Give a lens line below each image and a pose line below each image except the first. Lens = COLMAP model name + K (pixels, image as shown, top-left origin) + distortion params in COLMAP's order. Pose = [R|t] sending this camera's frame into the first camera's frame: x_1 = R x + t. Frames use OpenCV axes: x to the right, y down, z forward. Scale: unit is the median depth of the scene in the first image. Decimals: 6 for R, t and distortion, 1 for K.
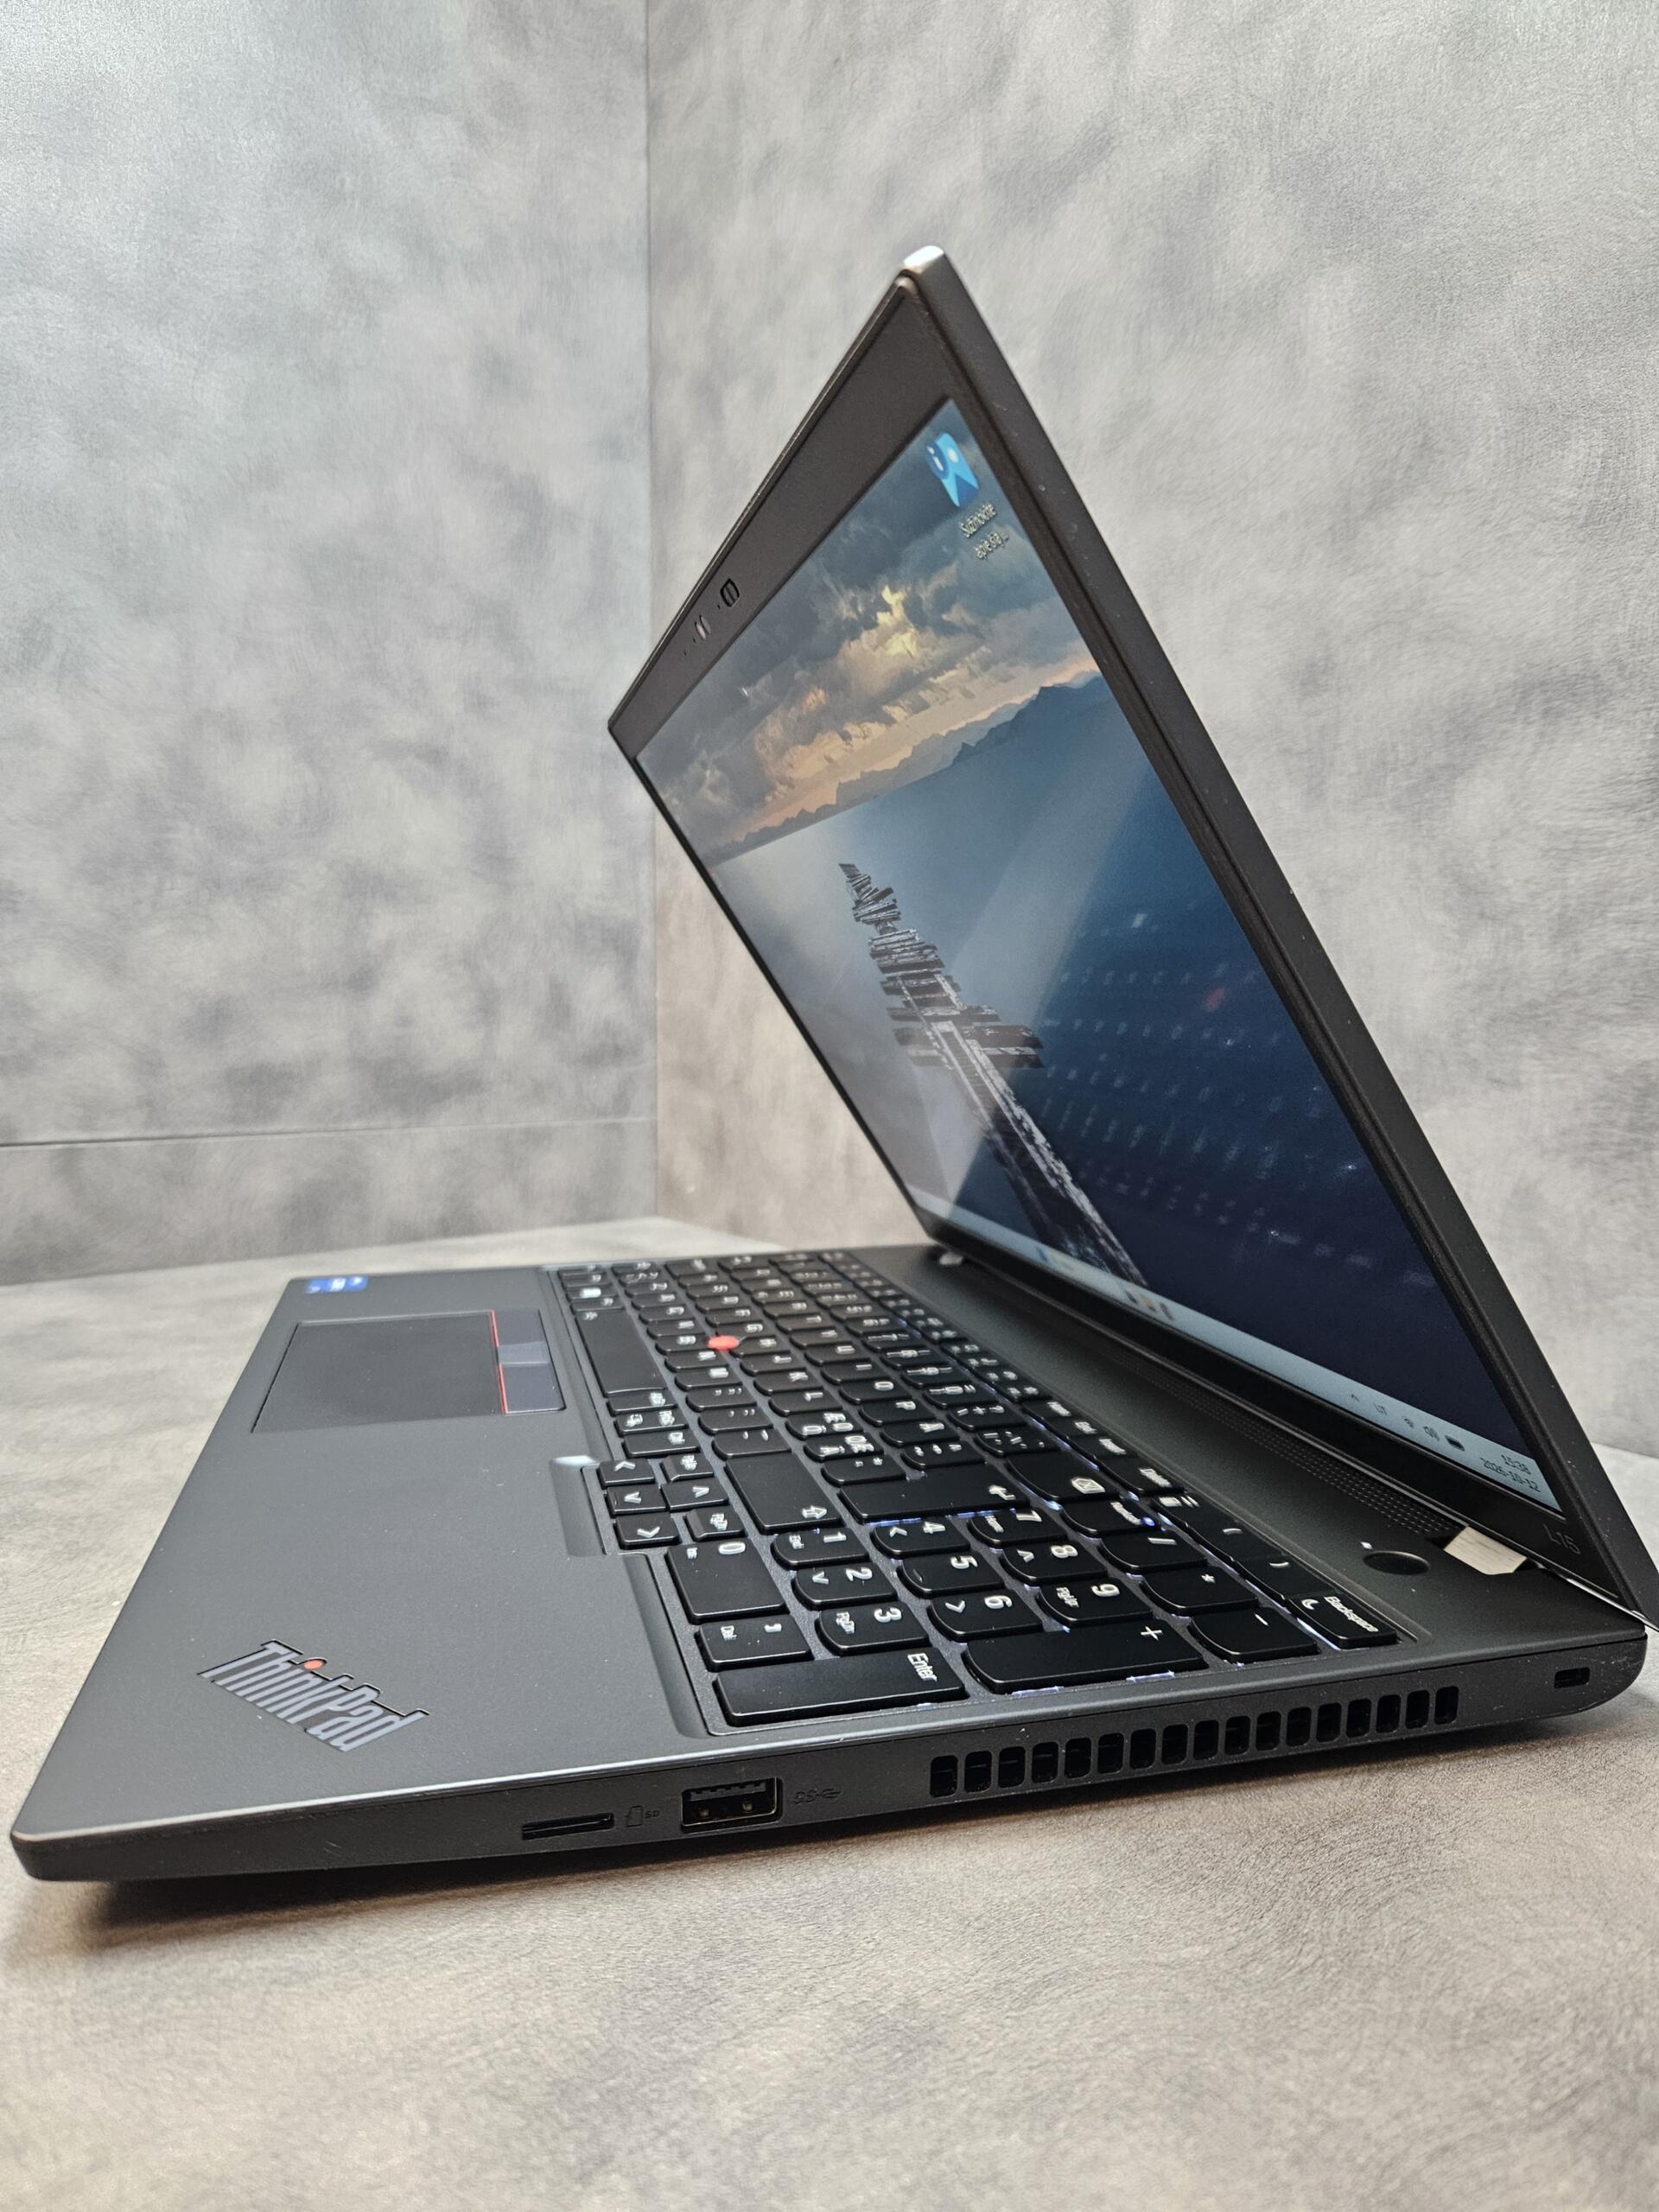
lens RADIAL K [[1523.4, 0, 814.1], [0, 1523.4, 1104.6], [0, 0, 1]] dist [0.040000, -0.047796]
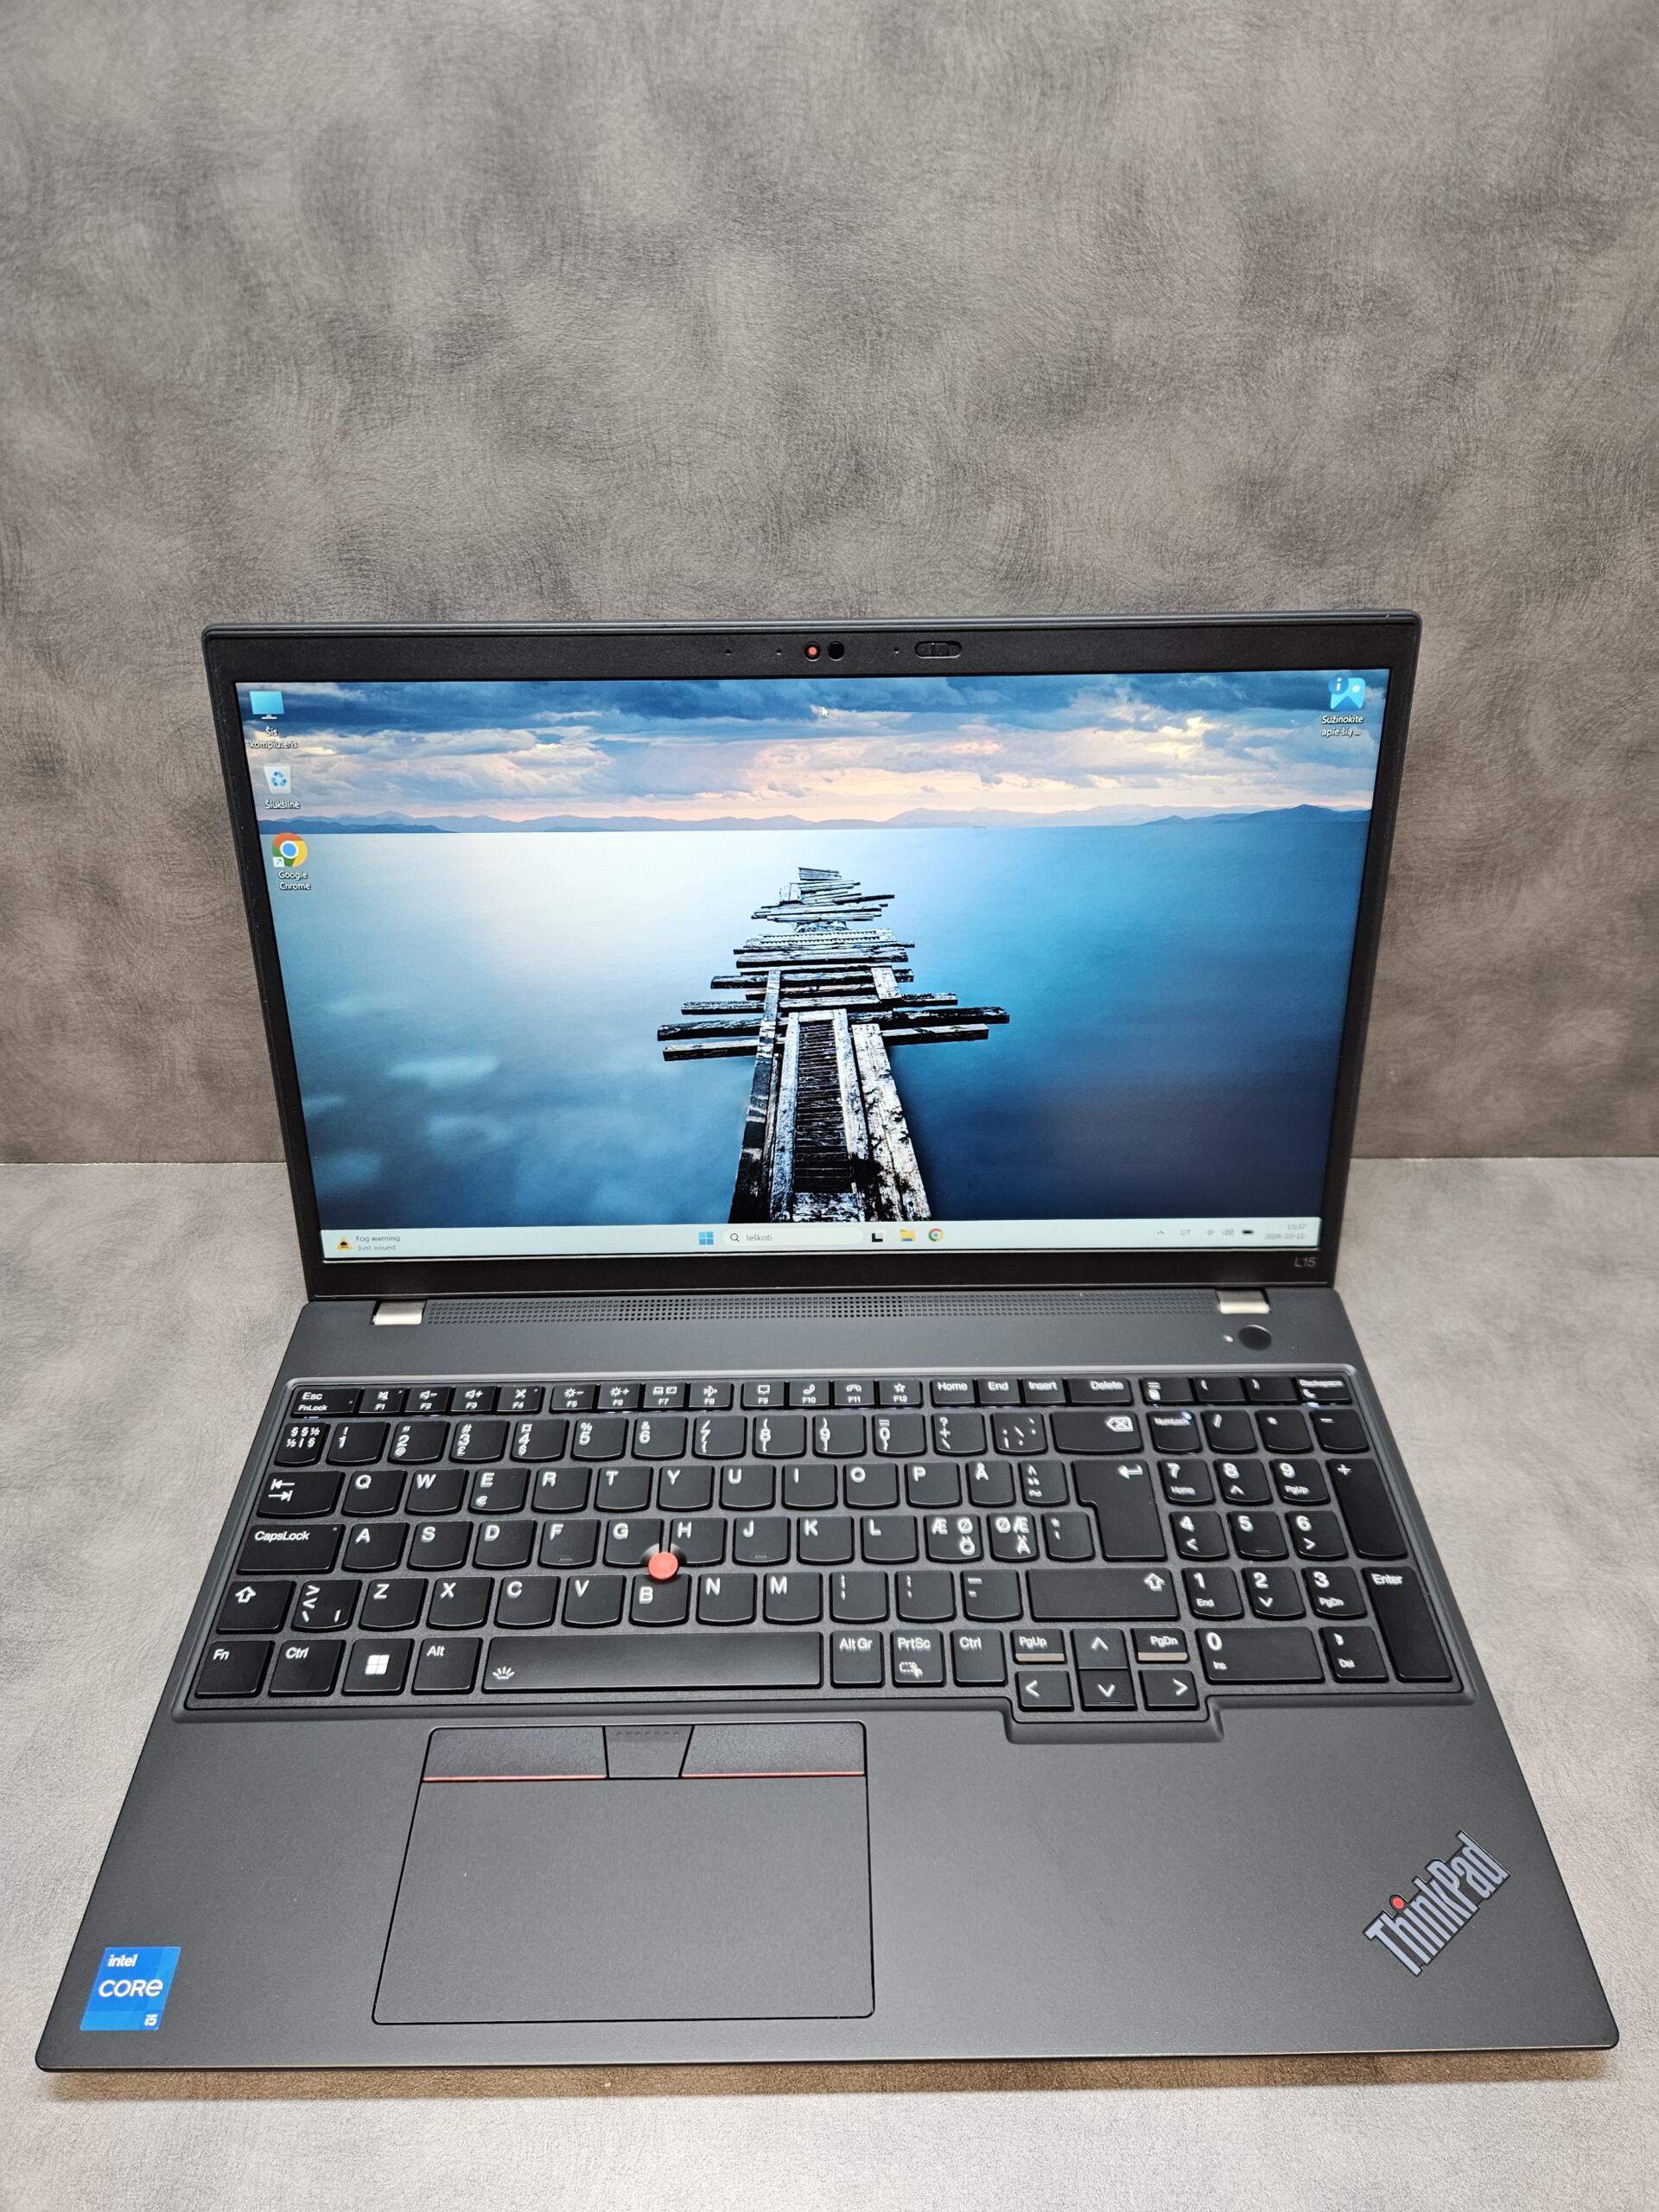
lens RADIAL K [[1523.4, 0, 823.1], [0, 1523.4, 1072.3], [0, 0, 1]] dist [0.040000, -0.047796]
pose [[0.229909, -0.595712, 0.769591, -0.868568], [0.092217, 0.800550, 0.592127, -0.979396], [-0.968833, -0.065166, 0.238988, 0.922827]]
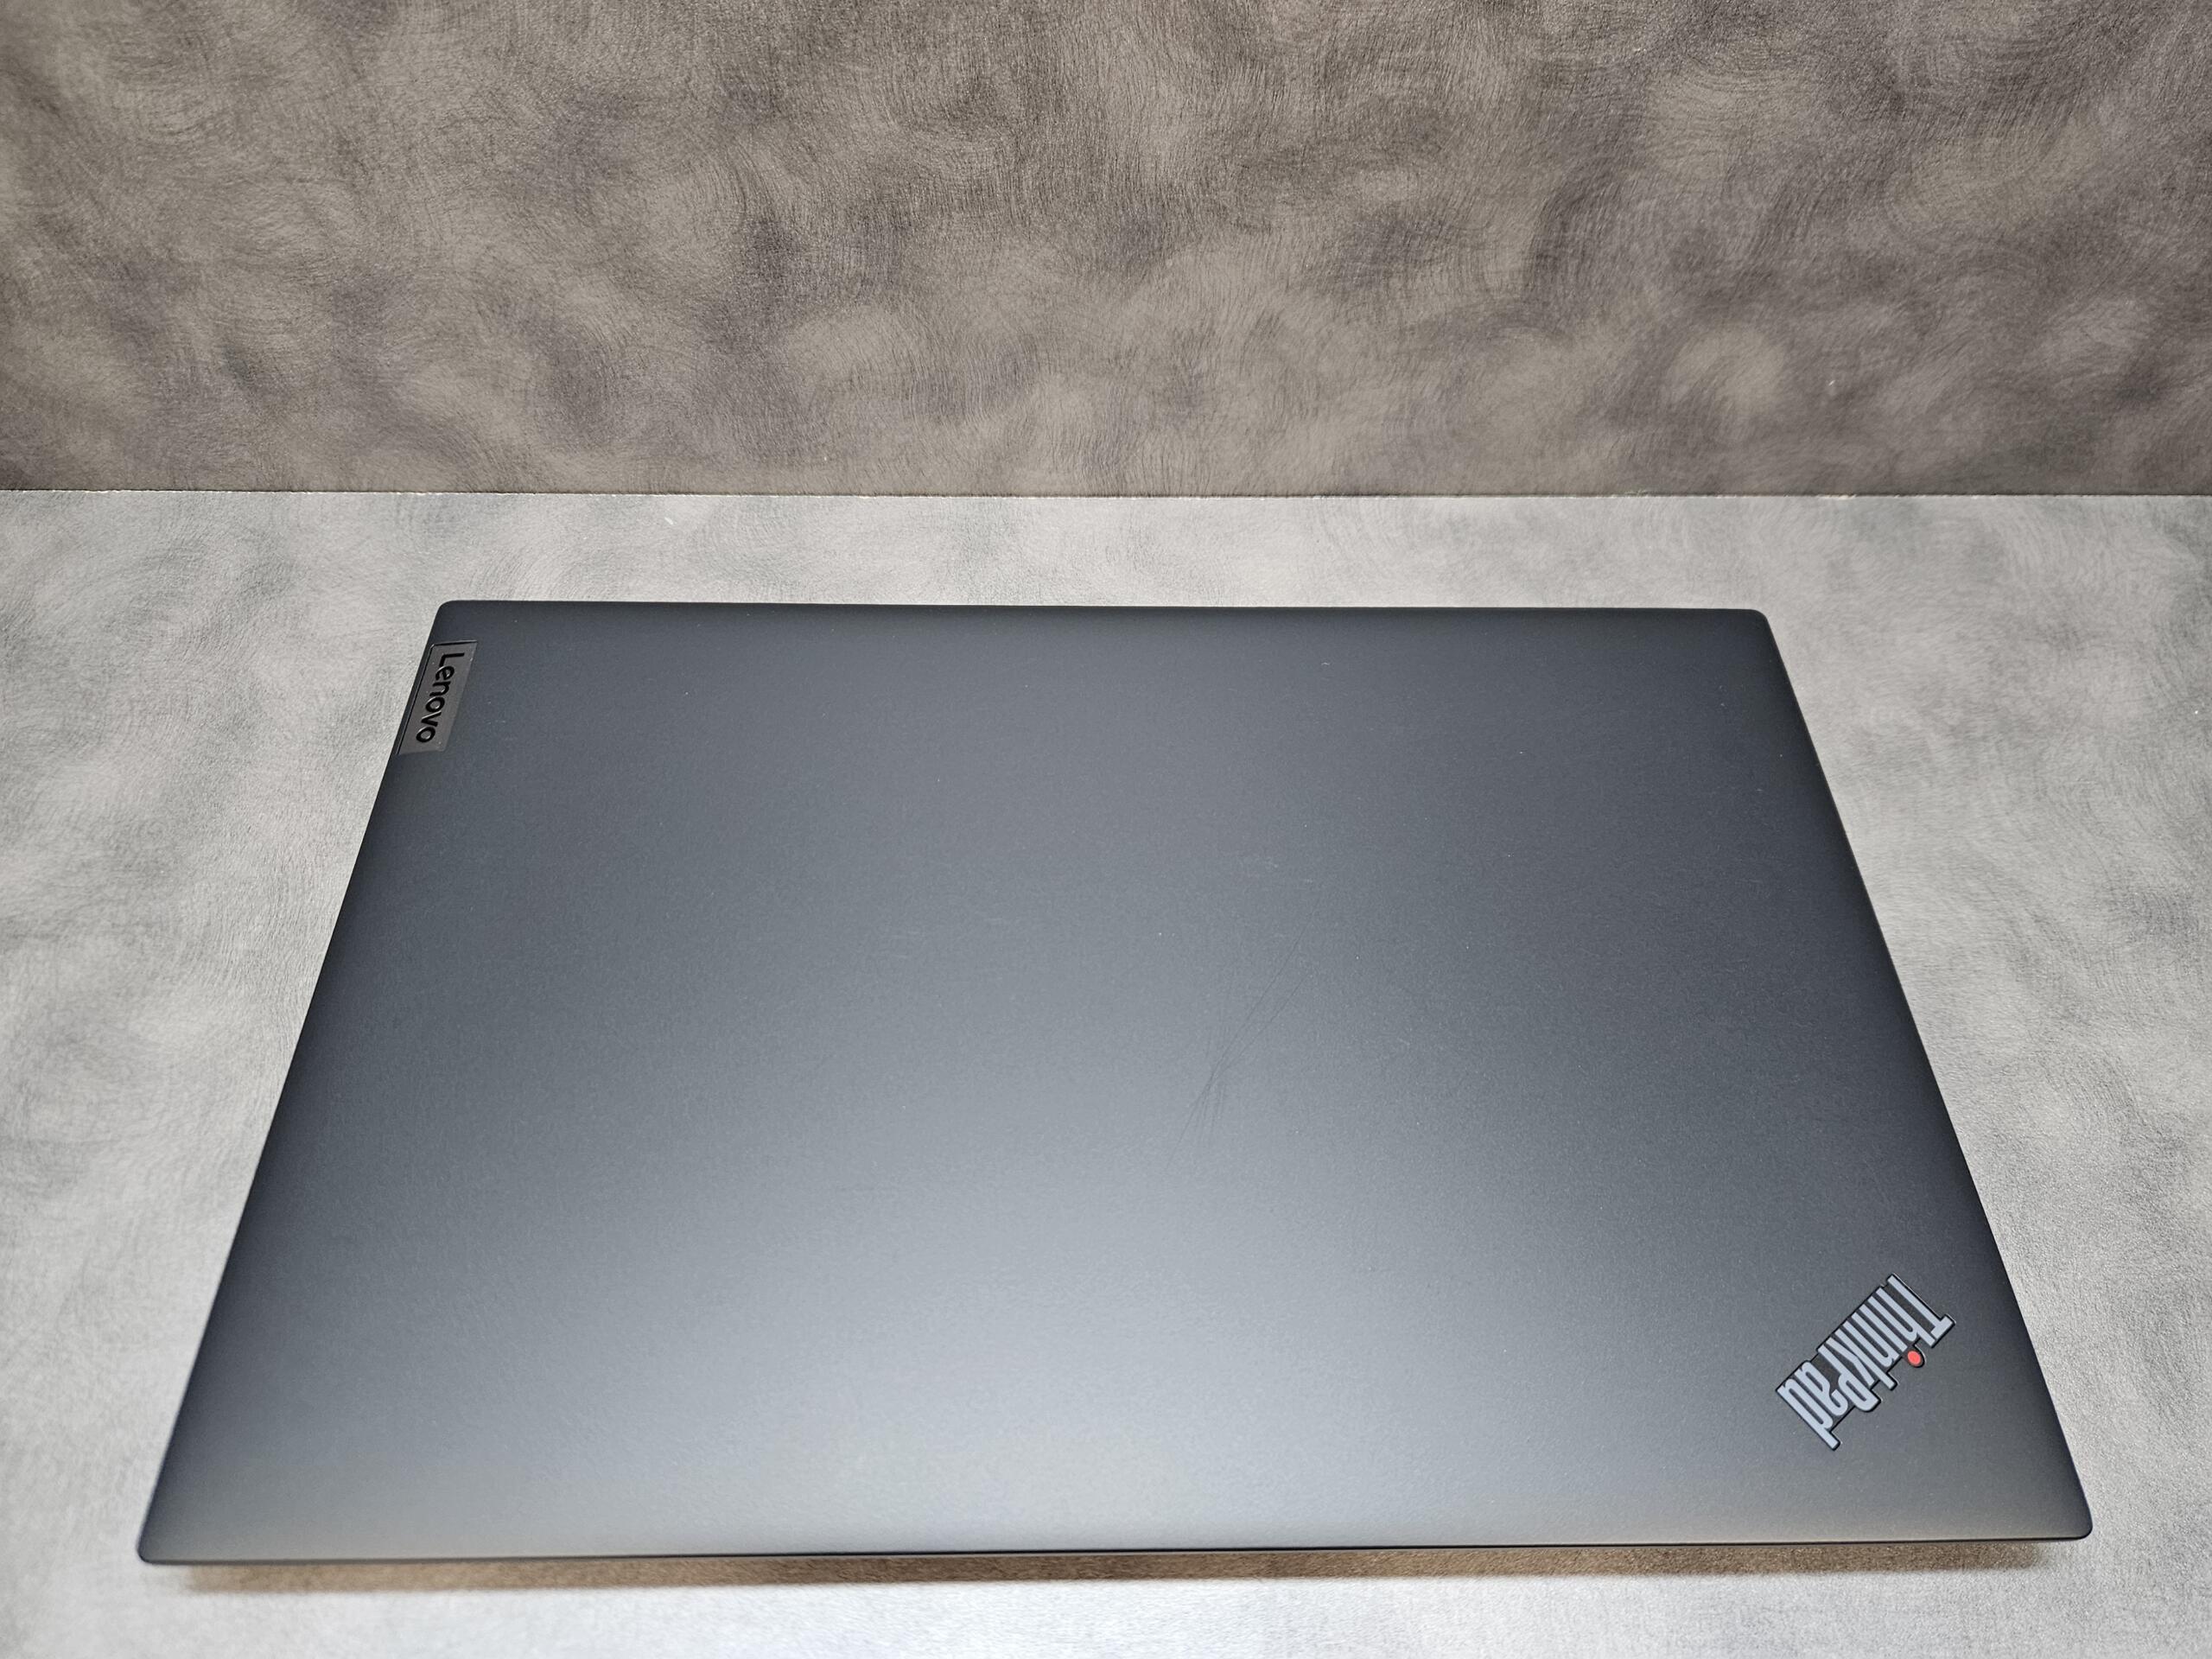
lens RADIAL K [[1523.4, 0, 1105.7], [0, 1523.4, 827.7], [0, 0, 1]] dist [0.040000, -0.047796]
pose [[0.199225, -0.793686, 0.574780, -0.557145], [0.056496, 0.594864, 0.801838, -0.747539], [-0.978324, -0.127273, 0.163352, 1.072163]]
